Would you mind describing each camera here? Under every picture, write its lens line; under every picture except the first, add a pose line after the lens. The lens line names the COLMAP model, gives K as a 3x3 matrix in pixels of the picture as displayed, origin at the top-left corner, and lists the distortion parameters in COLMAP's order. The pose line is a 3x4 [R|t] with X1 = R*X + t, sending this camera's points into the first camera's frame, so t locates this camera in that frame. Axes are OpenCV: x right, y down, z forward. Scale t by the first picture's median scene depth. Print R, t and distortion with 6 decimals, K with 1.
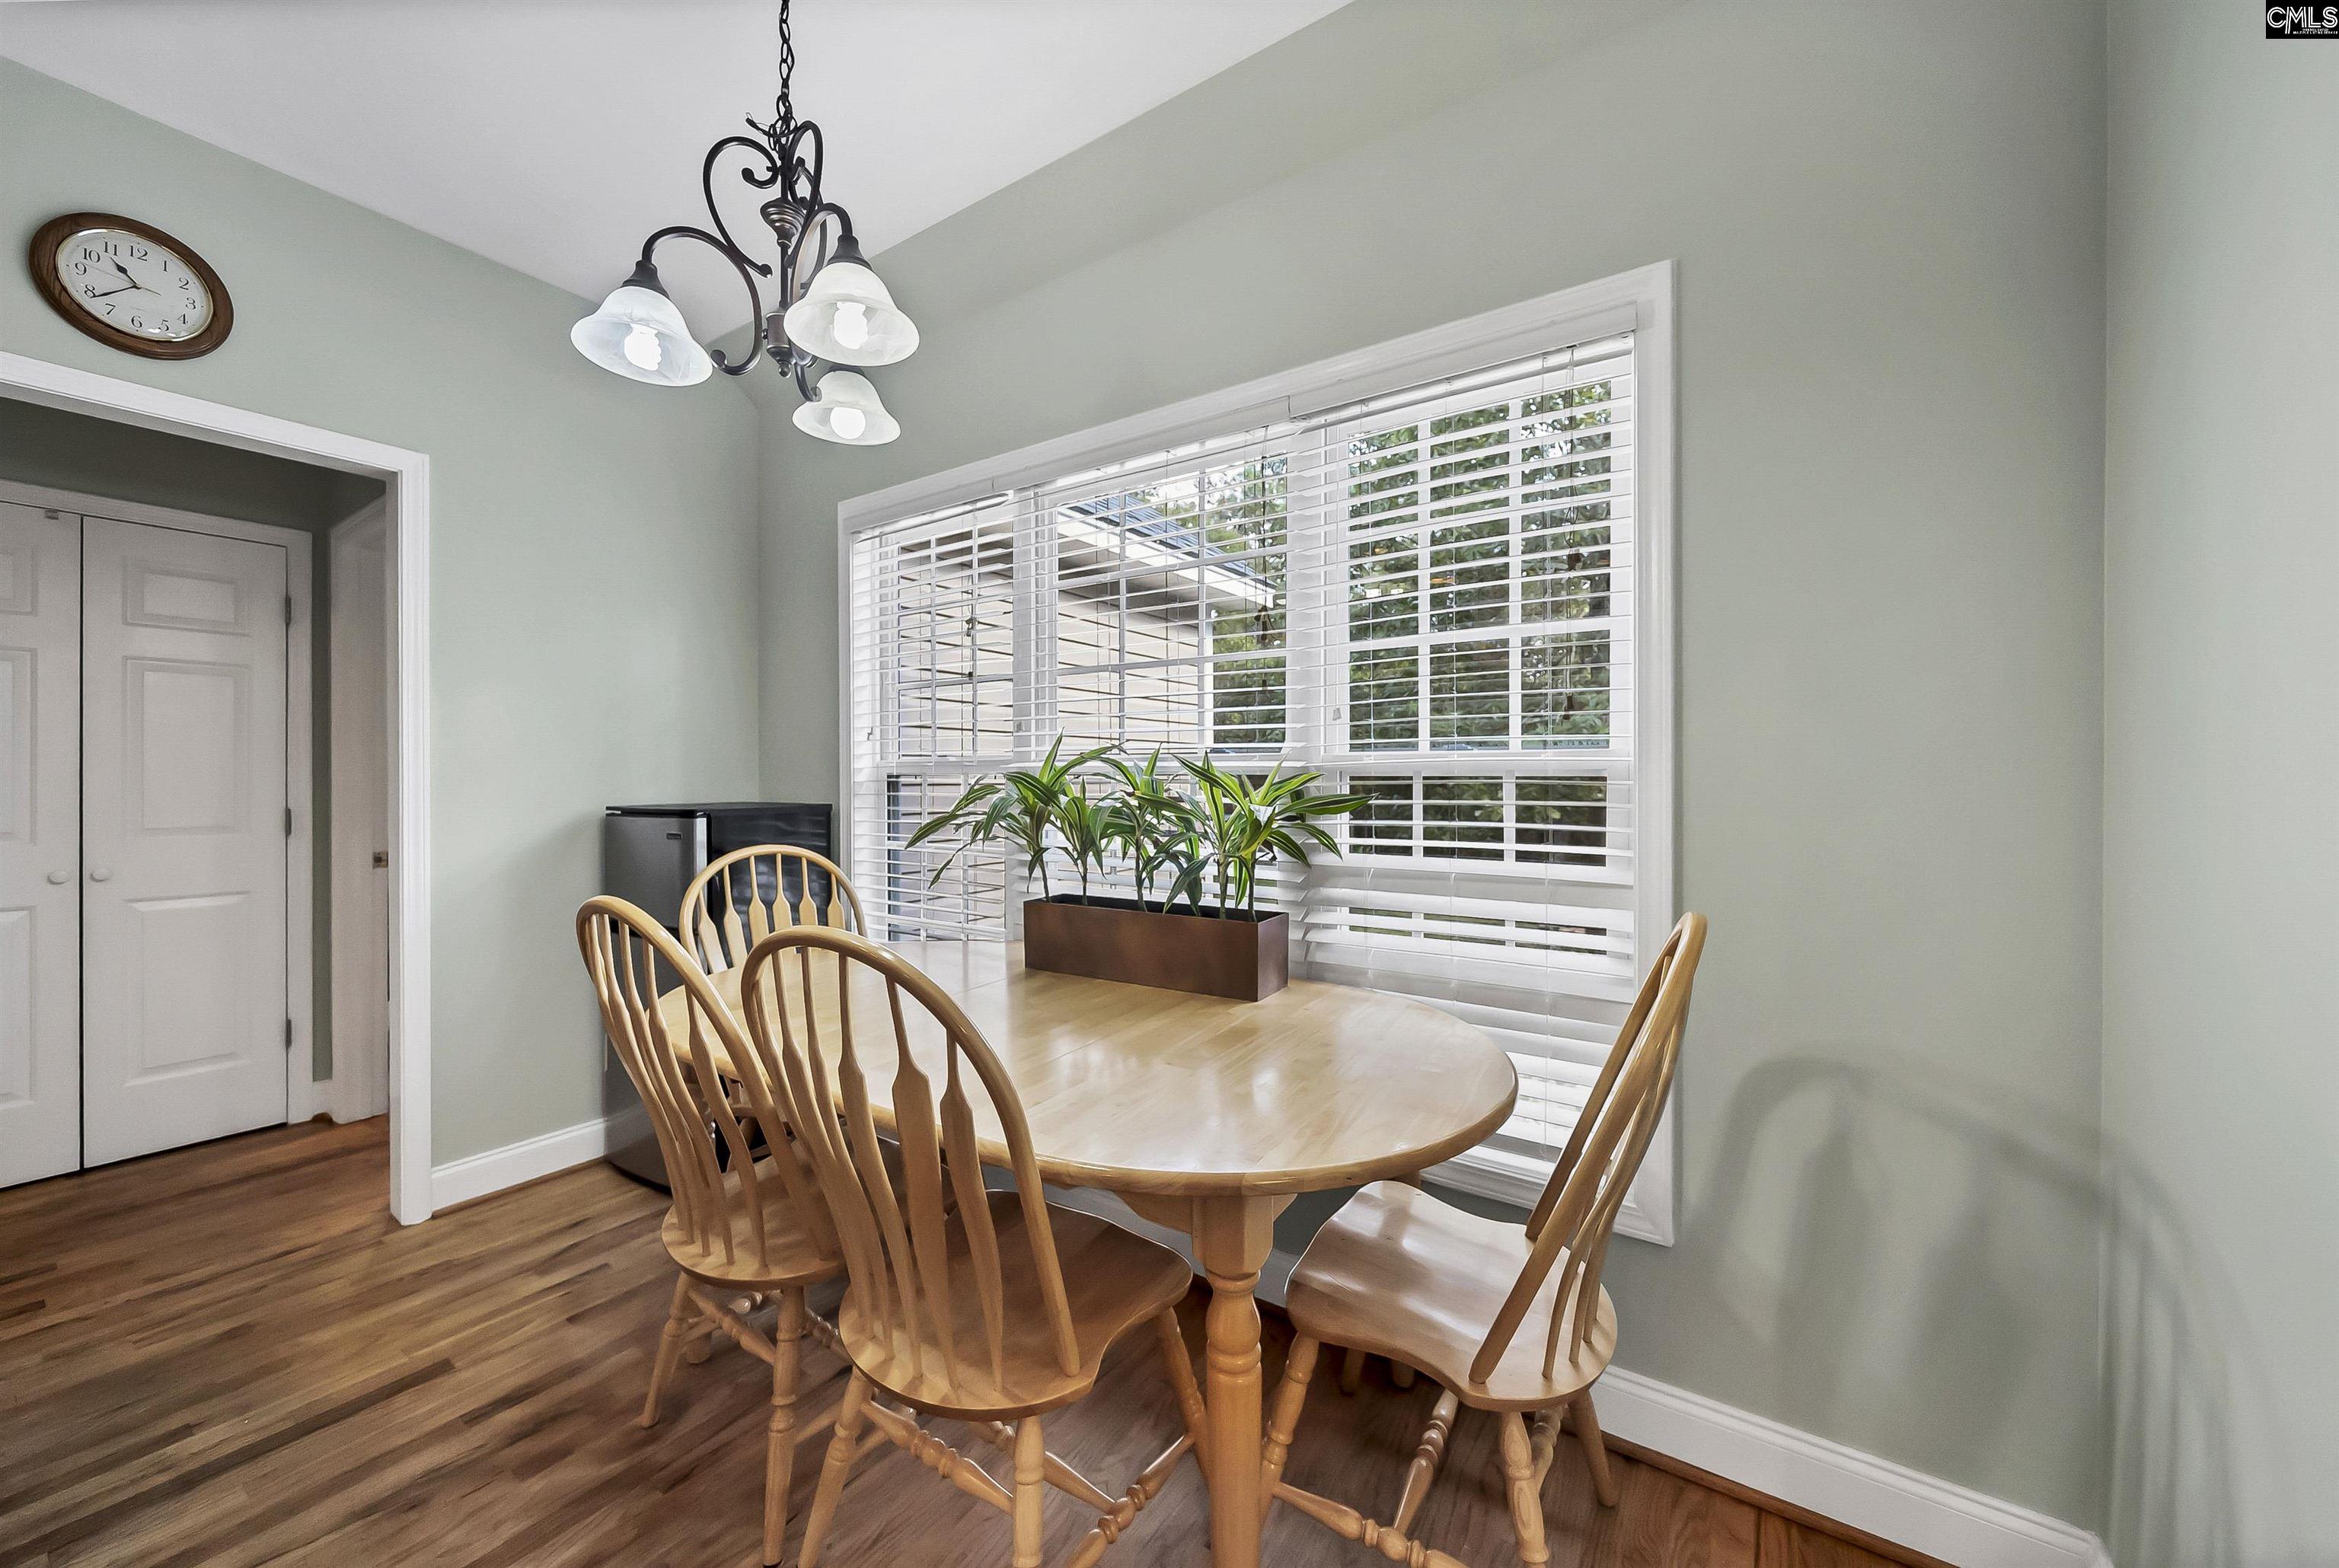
lens RADIAL K [[845.0, 0, 1169.5], [0, 845.0, 784.0], [0, 0, 1]] dist [-0.010494, -0.000177]
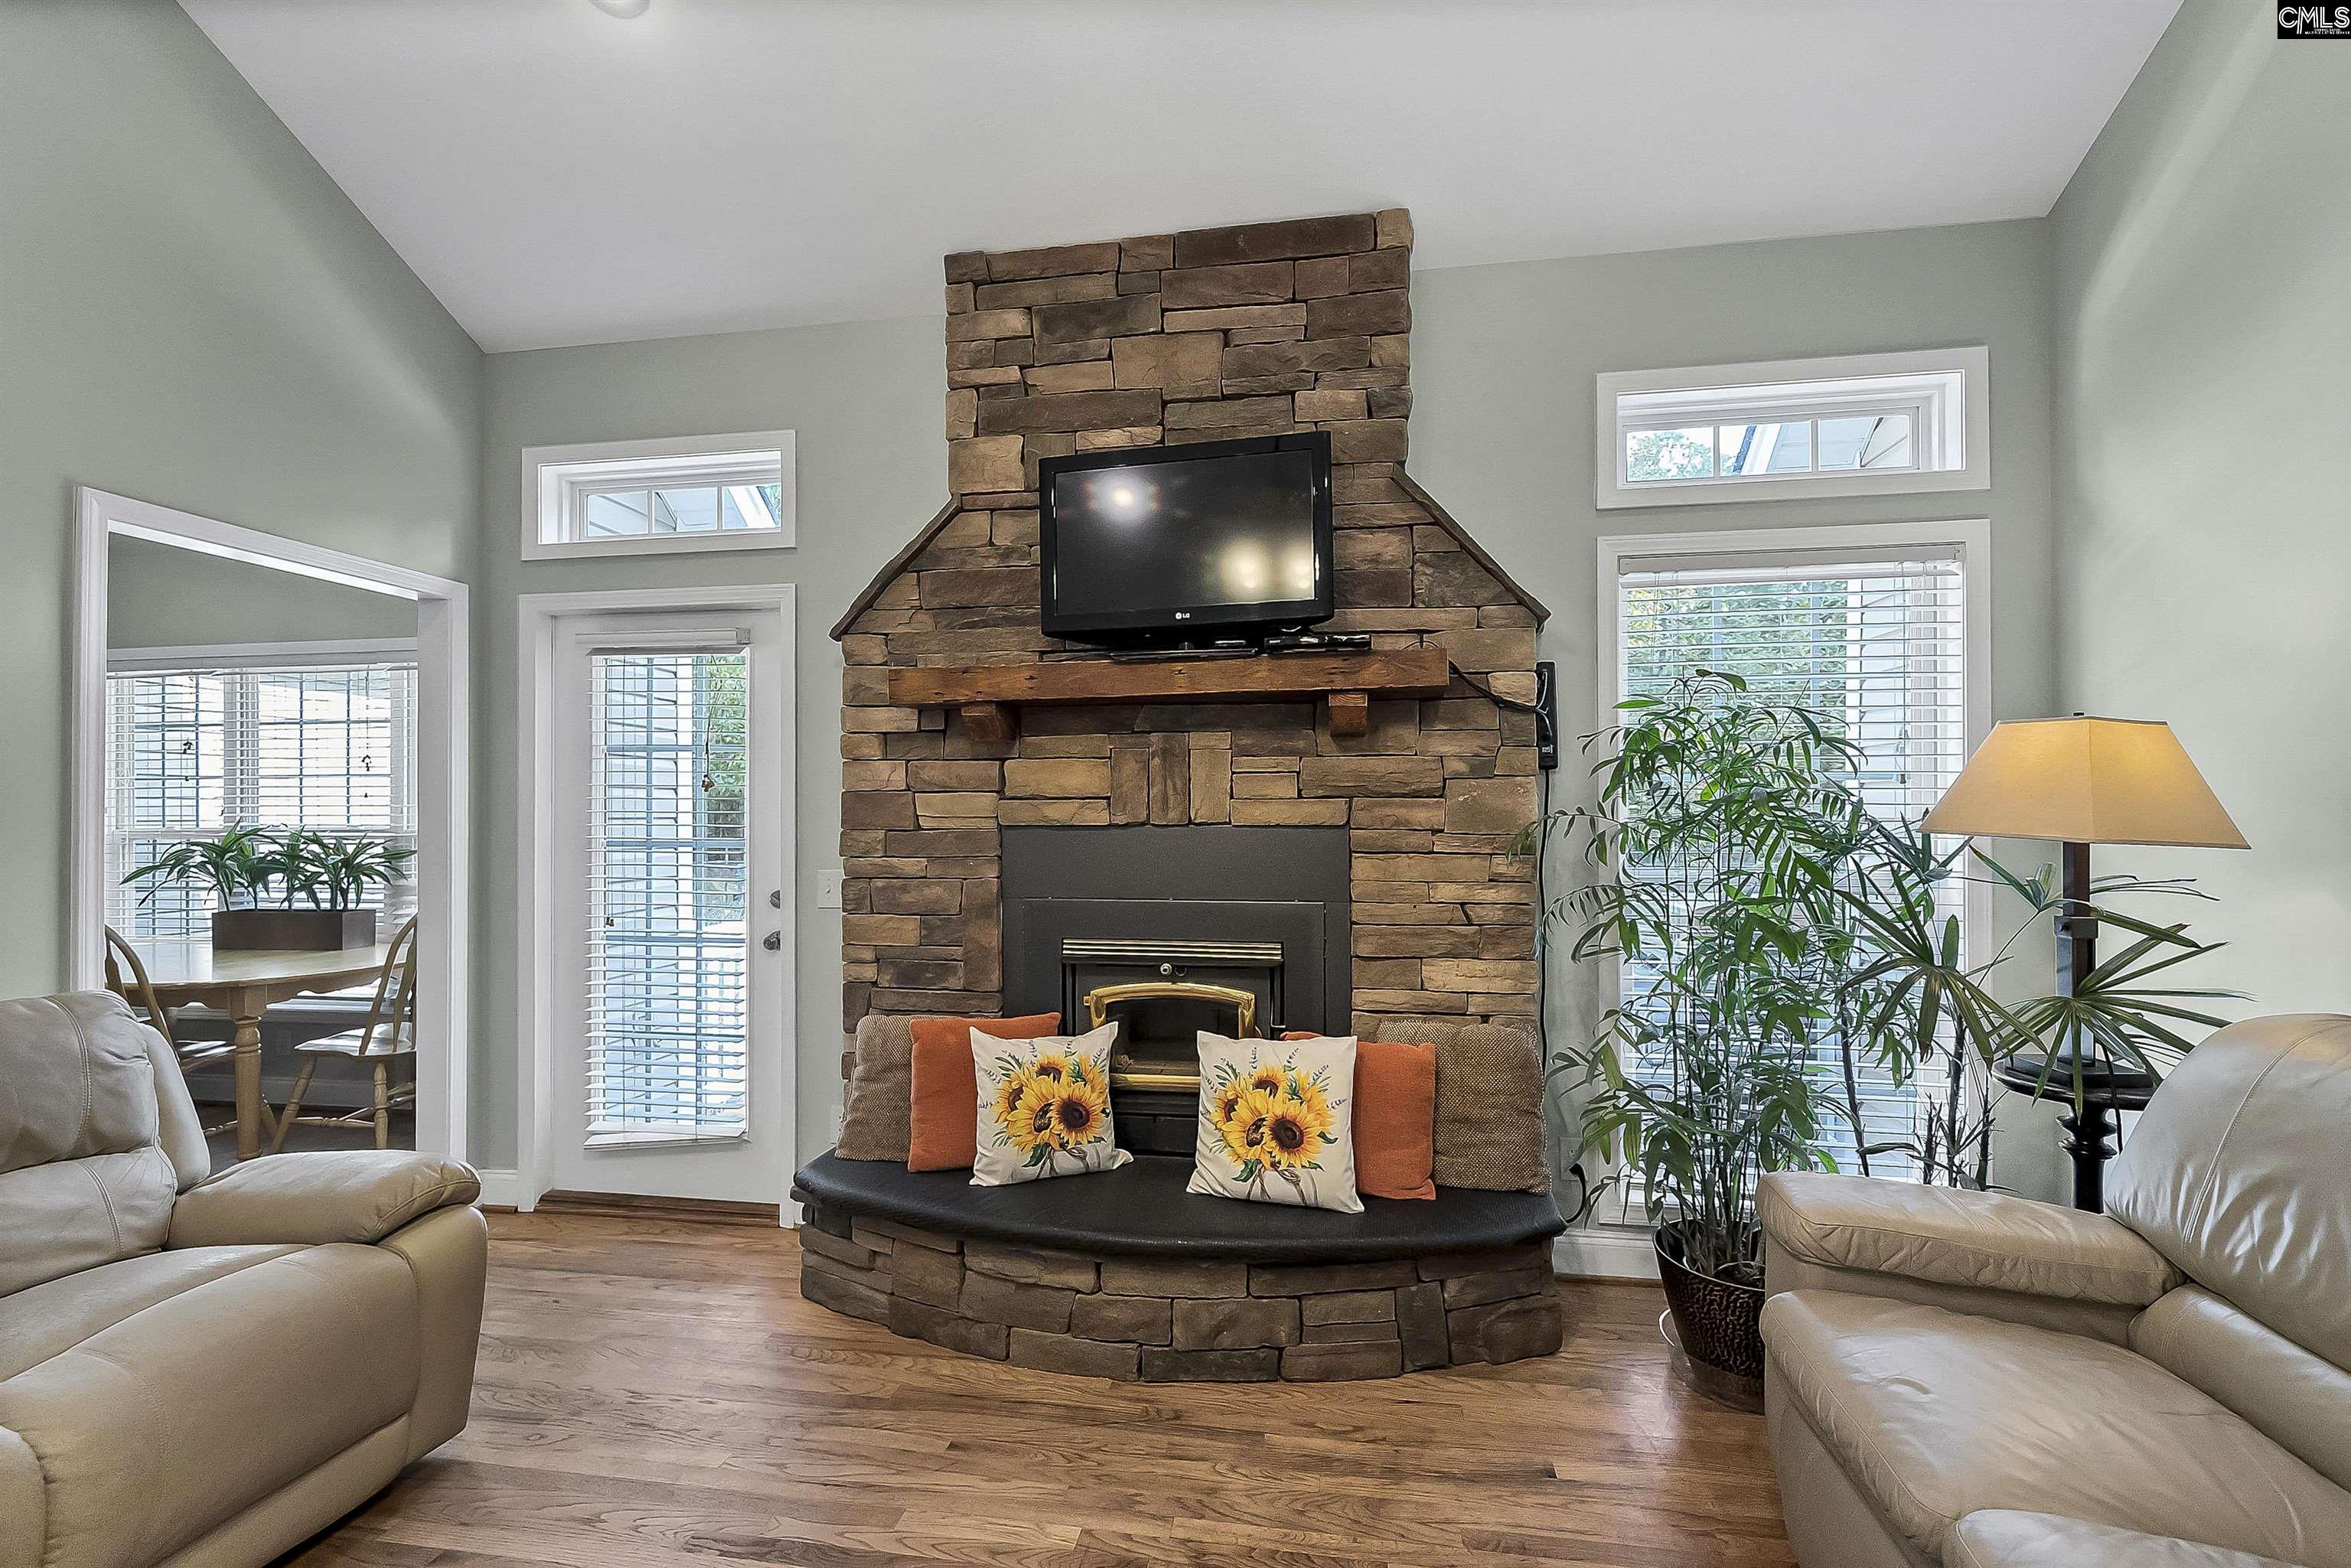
lens RADIAL K [[1004.9, 0, 1180.6], [0, 1004.9, 808.2], [0, 0, 1]] dist [-0.002131, -0.000076]
pose [[0.908307, -0.002597, 0.418295, 0.848702], [0.007967, 0.999907, -0.011092, -0.044559], [-0.418227, 0.013407, 0.908243, -1.895373]]
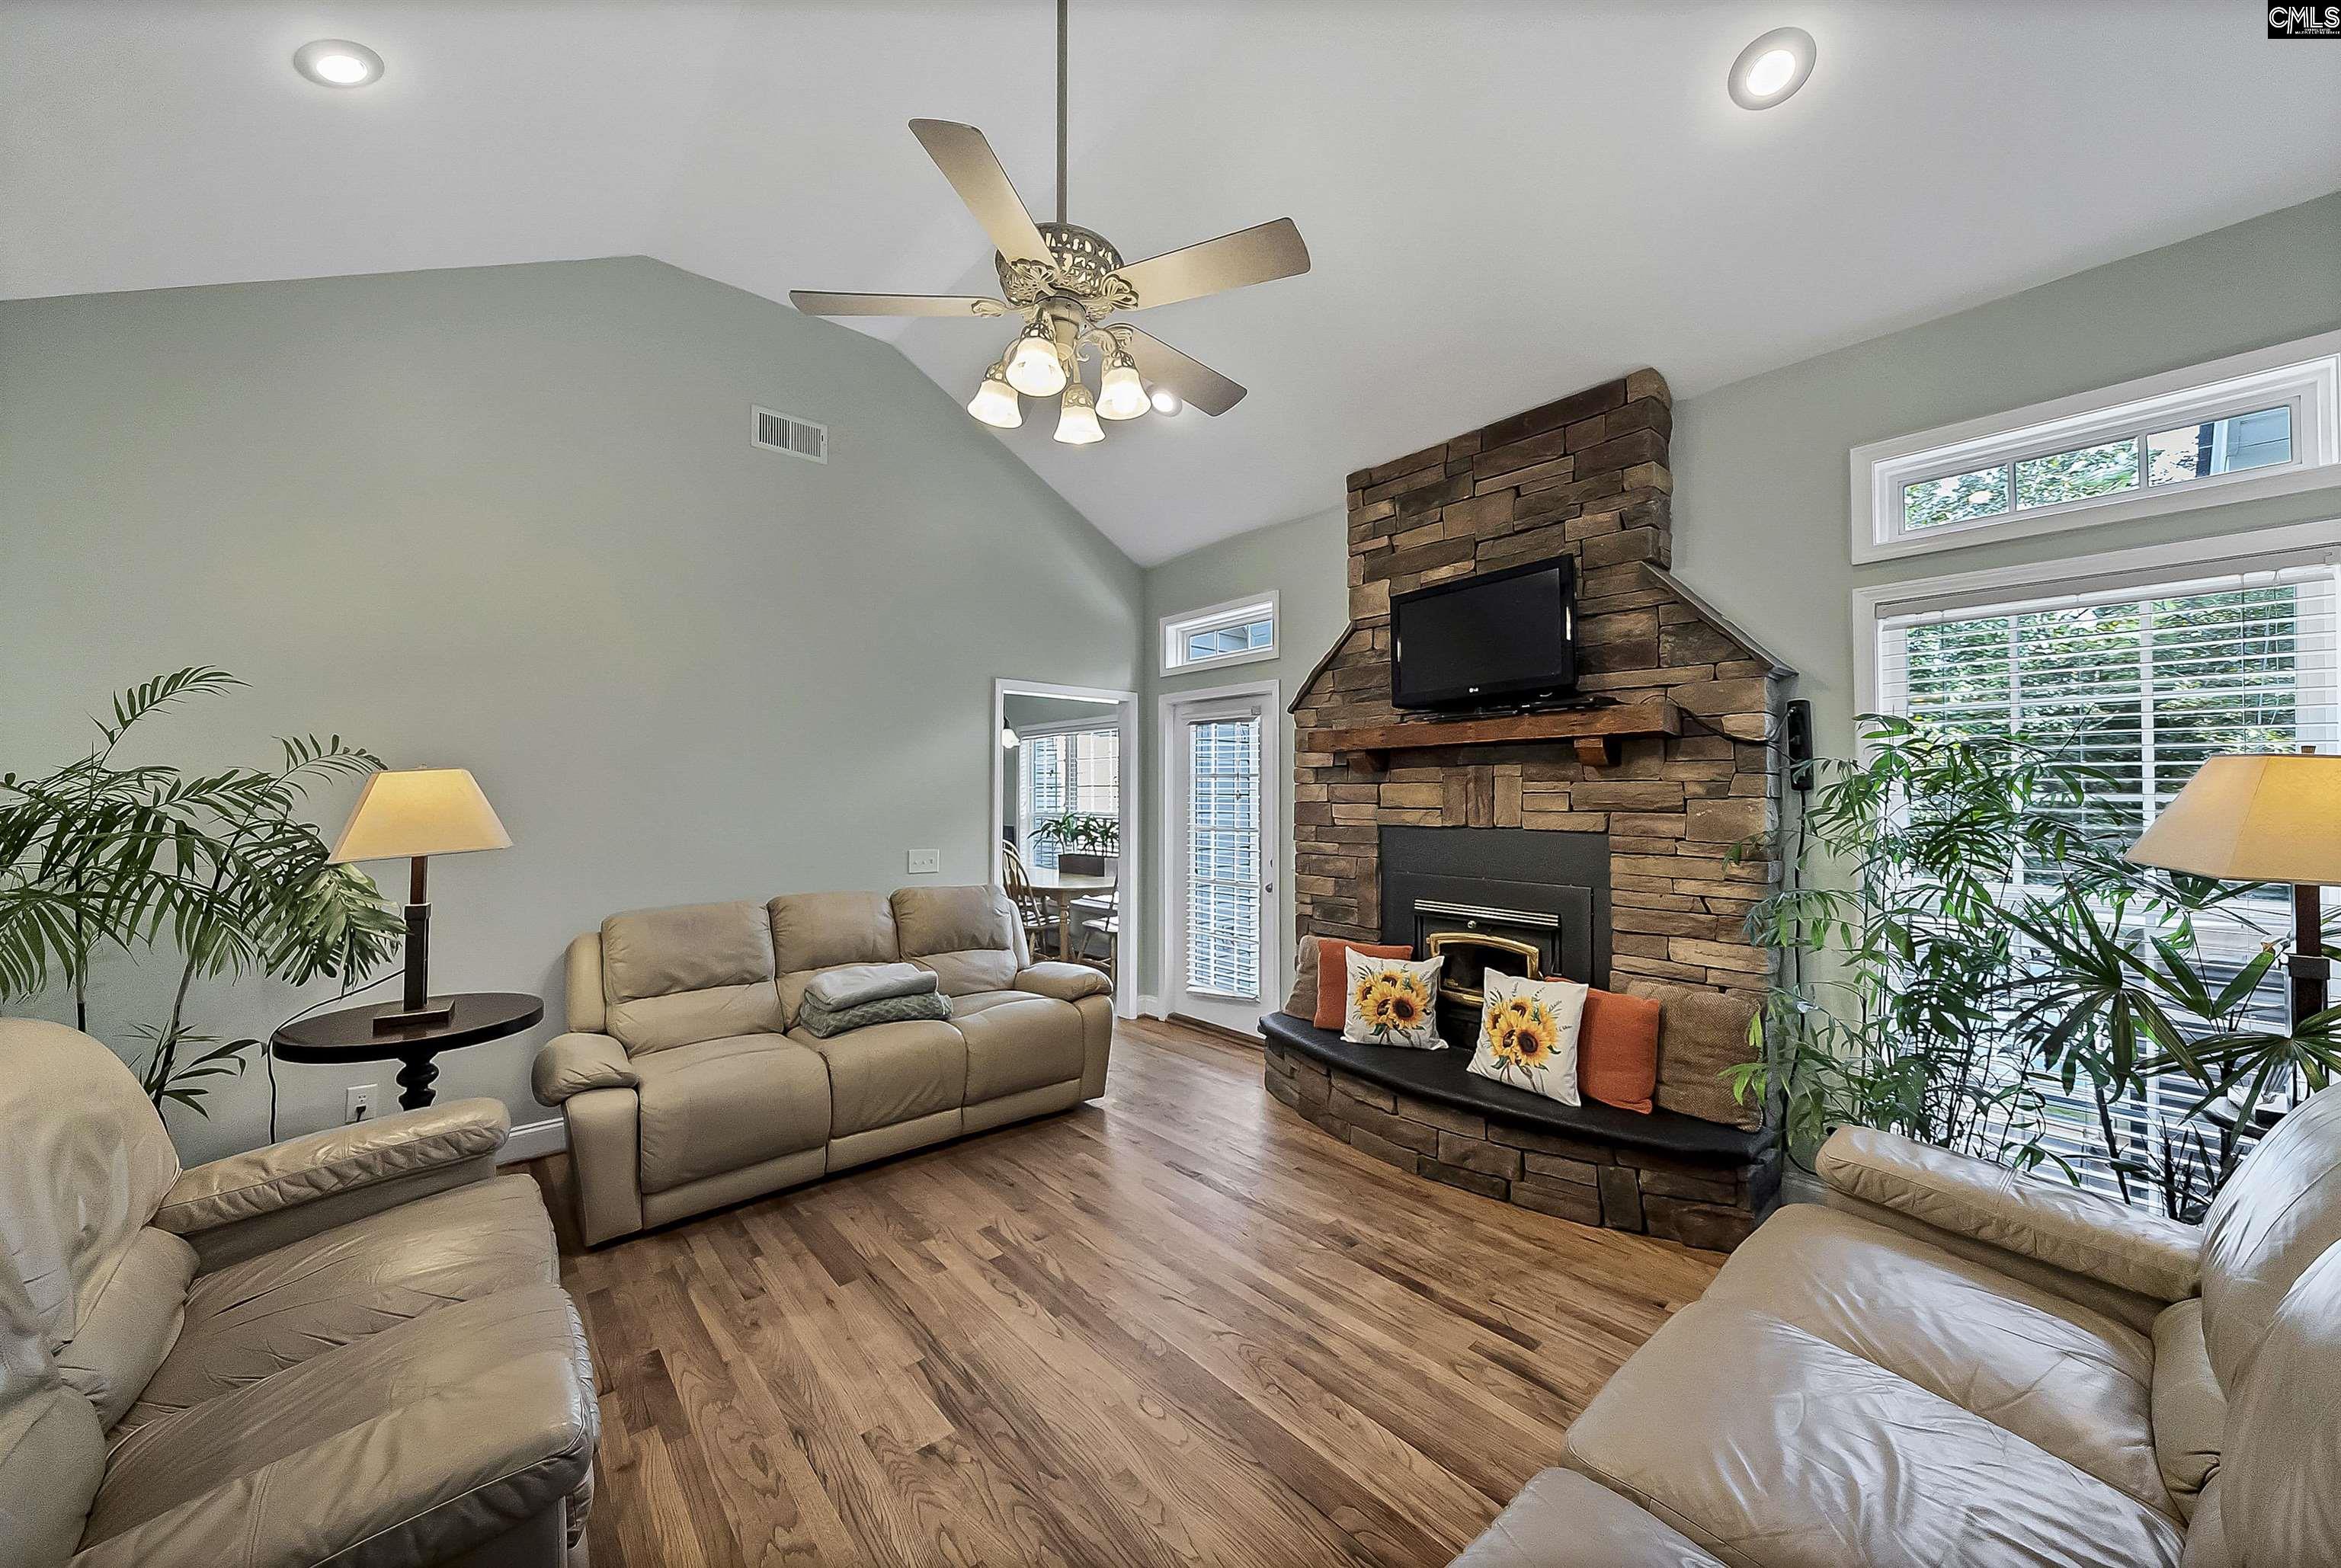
lens RADIAL K [[845.8, 0, 1170.5], [0, 845.8, 784.0], [0, 0, 1]] dist [-0.010494, -0.000177]
pose [[0.966074, -0.003688, -0.258239, 1.306661], [-0.001282, 0.999817, -0.019076, -0.099749], [0.258262, 0.018760, 0.965893, -2.538177]]
